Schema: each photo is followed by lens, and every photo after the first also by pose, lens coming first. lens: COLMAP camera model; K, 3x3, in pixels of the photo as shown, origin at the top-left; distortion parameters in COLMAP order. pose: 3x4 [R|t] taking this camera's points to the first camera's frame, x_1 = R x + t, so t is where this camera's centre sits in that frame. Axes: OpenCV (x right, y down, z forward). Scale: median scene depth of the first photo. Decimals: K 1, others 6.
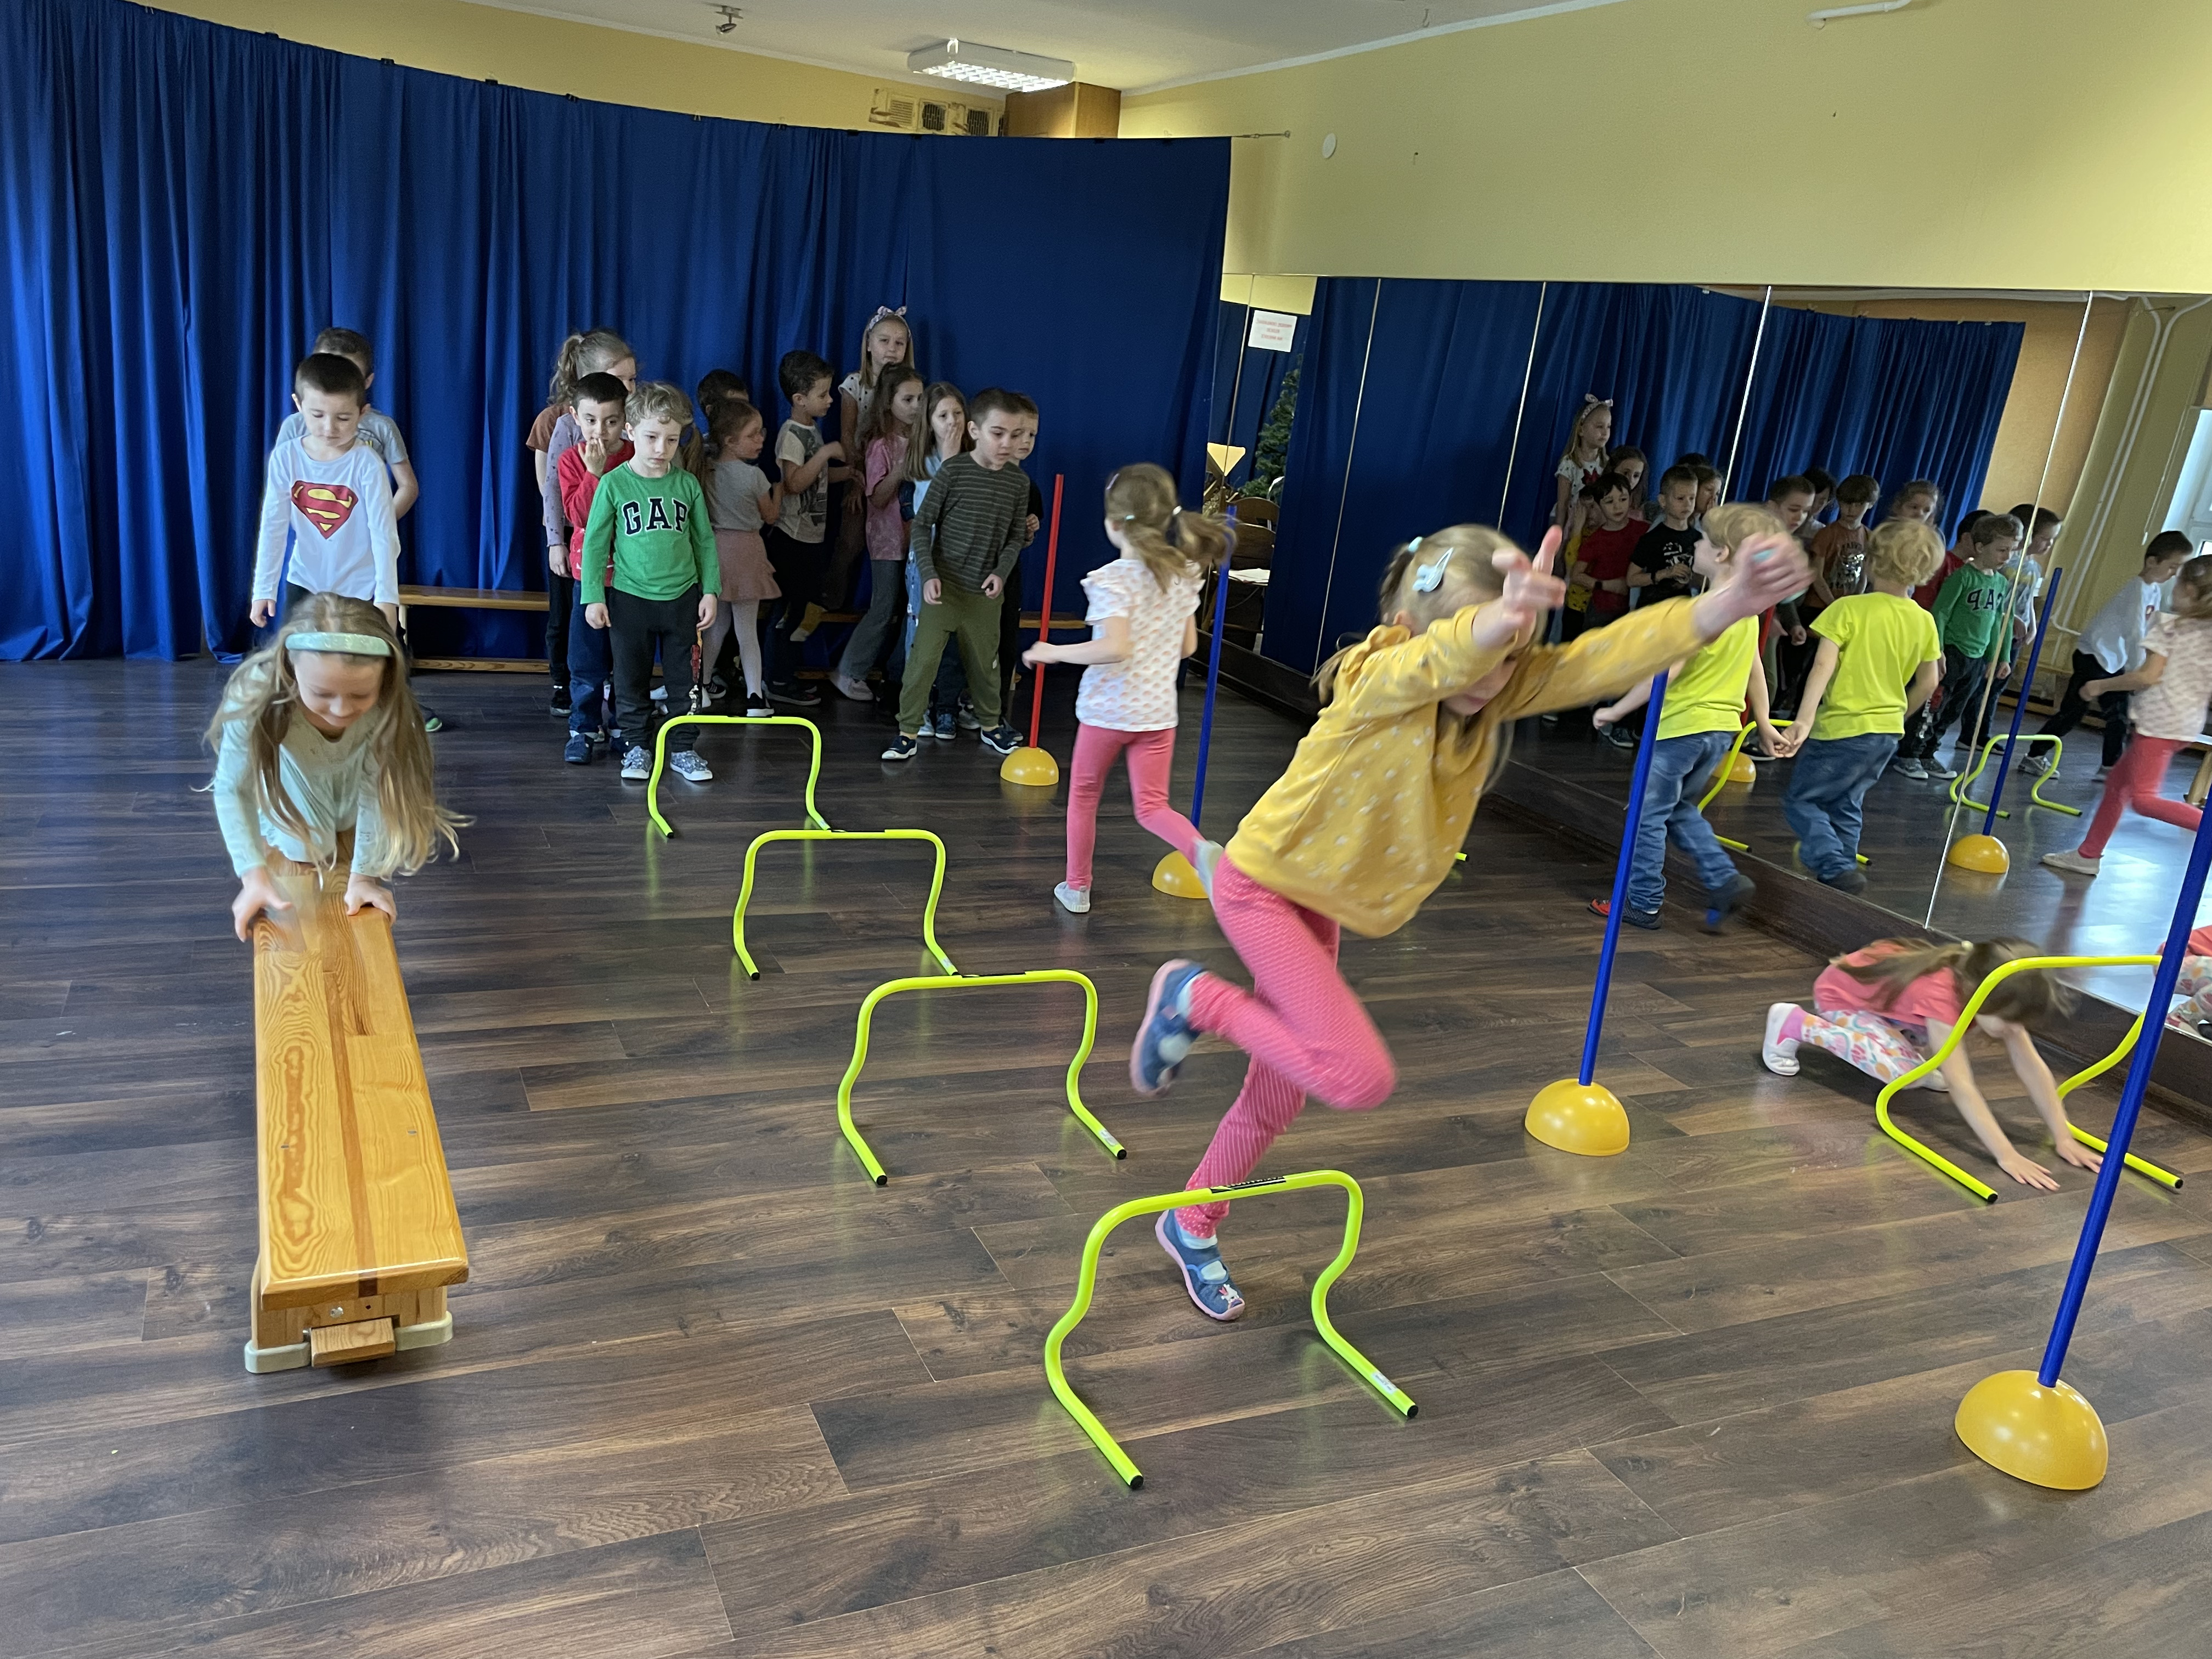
lens RADIAL K [[1718.8, 0, 1076.0], [0, 1718.8, 828.0], [0, 0, 1]] dist [0.097222, -0.140831]
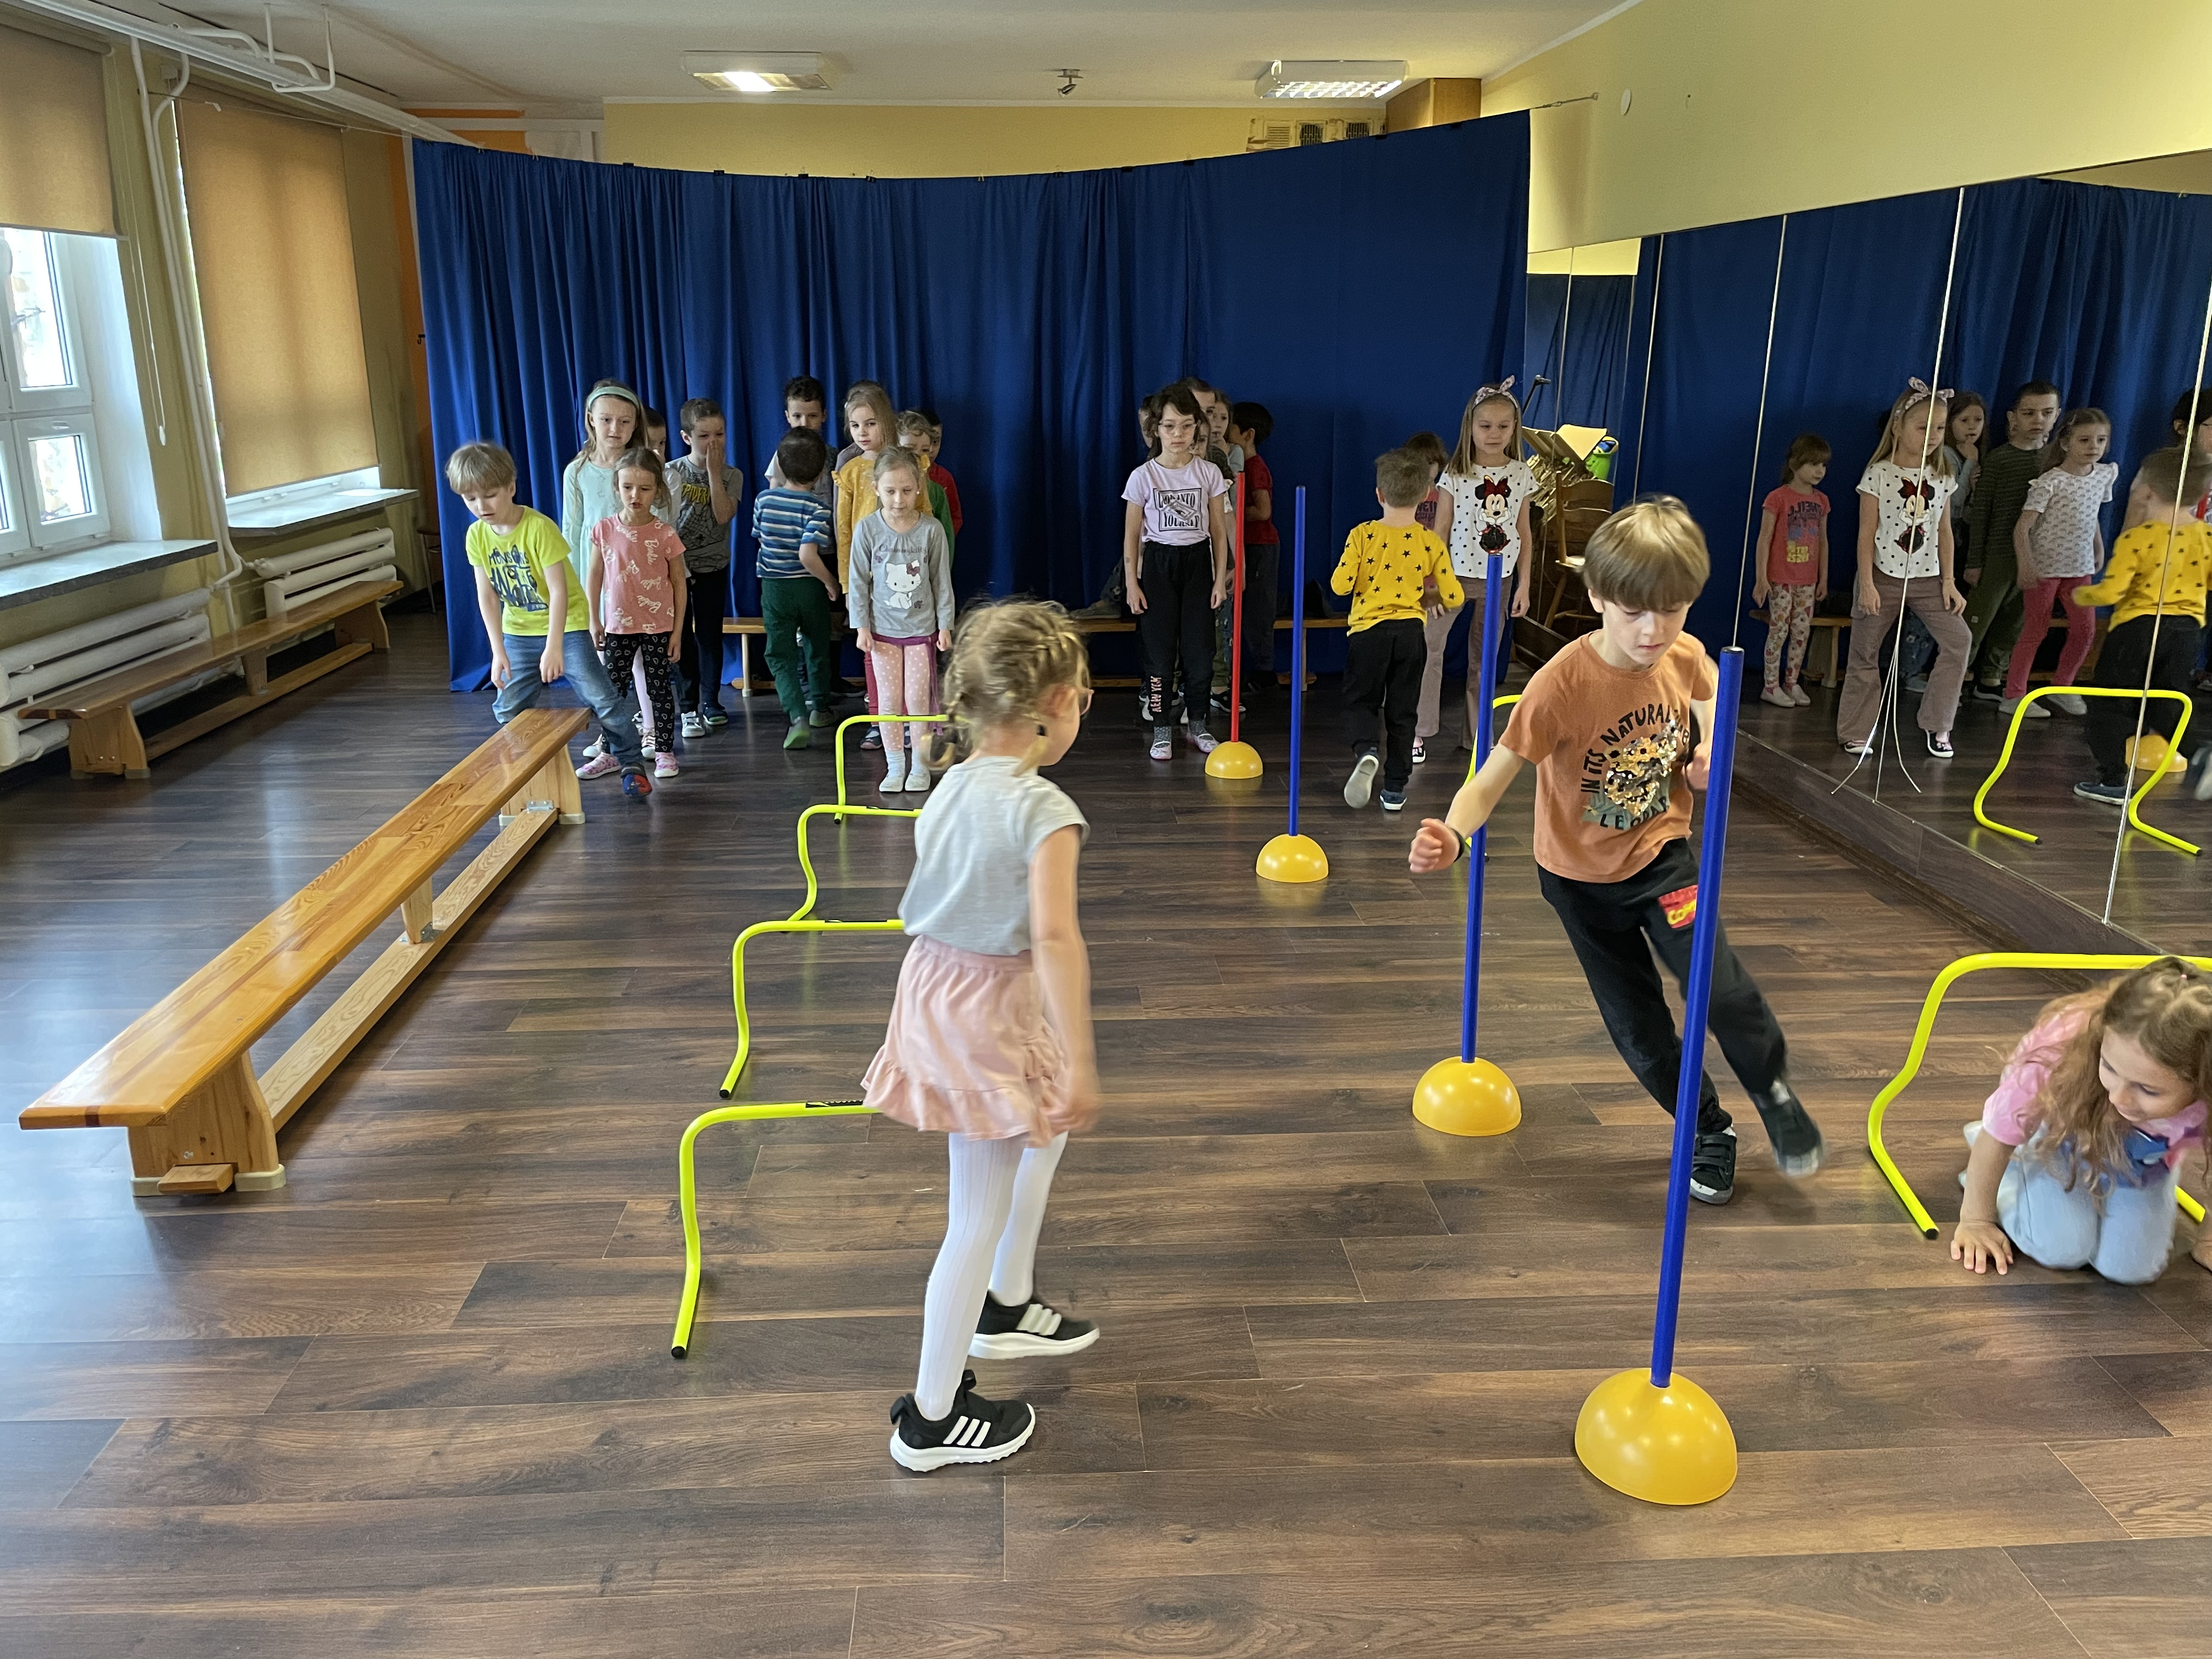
lens RADIAL K [[1718.8, 0, 1076.0], [0, 1718.8, 828.0], [0, 0, 1]] dist [0.097222, -0.140831]
pose [[0.919353, -0.003722, -0.393415, 0.455927], [-0.003918, 0.999819, -0.018614, 0.037386], [0.393413, 0.018654, 0.919172, 0.041135]]
